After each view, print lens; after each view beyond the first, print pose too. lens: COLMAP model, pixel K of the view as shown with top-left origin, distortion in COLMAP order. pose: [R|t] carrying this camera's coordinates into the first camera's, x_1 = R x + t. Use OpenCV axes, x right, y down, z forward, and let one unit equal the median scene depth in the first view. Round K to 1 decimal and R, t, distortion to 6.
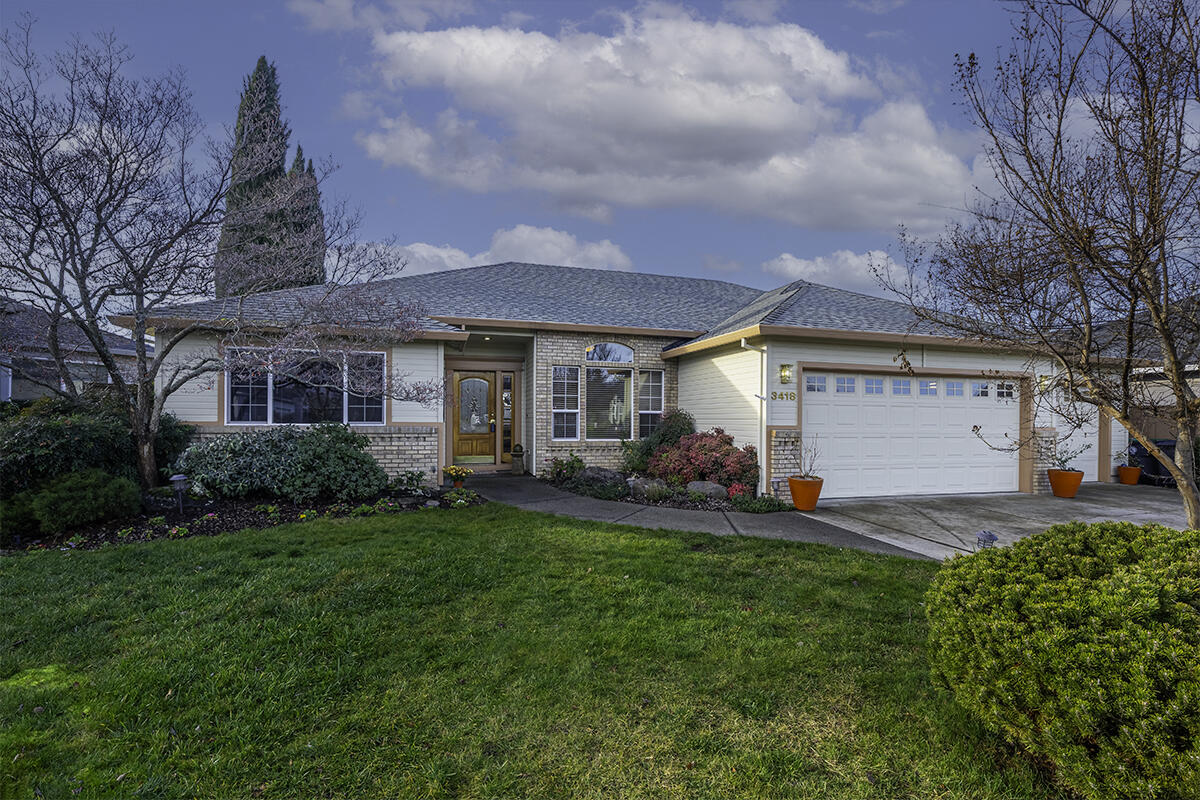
lens RADIAL K [[536.9, 0, 600.0], [0, 536.9, 400.0], [0, 0, 1]] dist [0.000219, 0.000089]
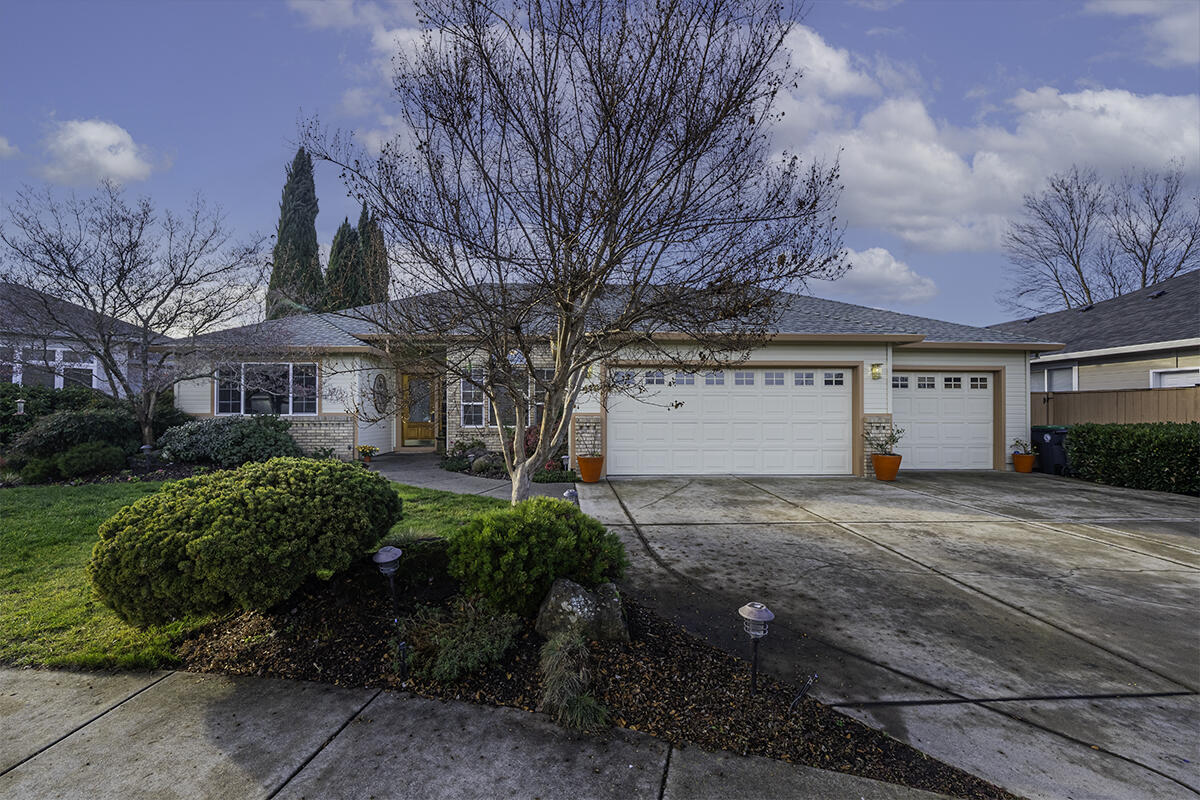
lens RADIAL K [[496.0, 0, 582.4], [0, 496.0, 401.1], [0, 0, 1]] dist [0.000483, -0.000110]
pose [[0.969788, -0.013061, -0.243601, 0.575018], [0.015997, 0.999821, 0.010079, 0.008554], [0.243426, -0.013671, 0.969823, -0.082819]]
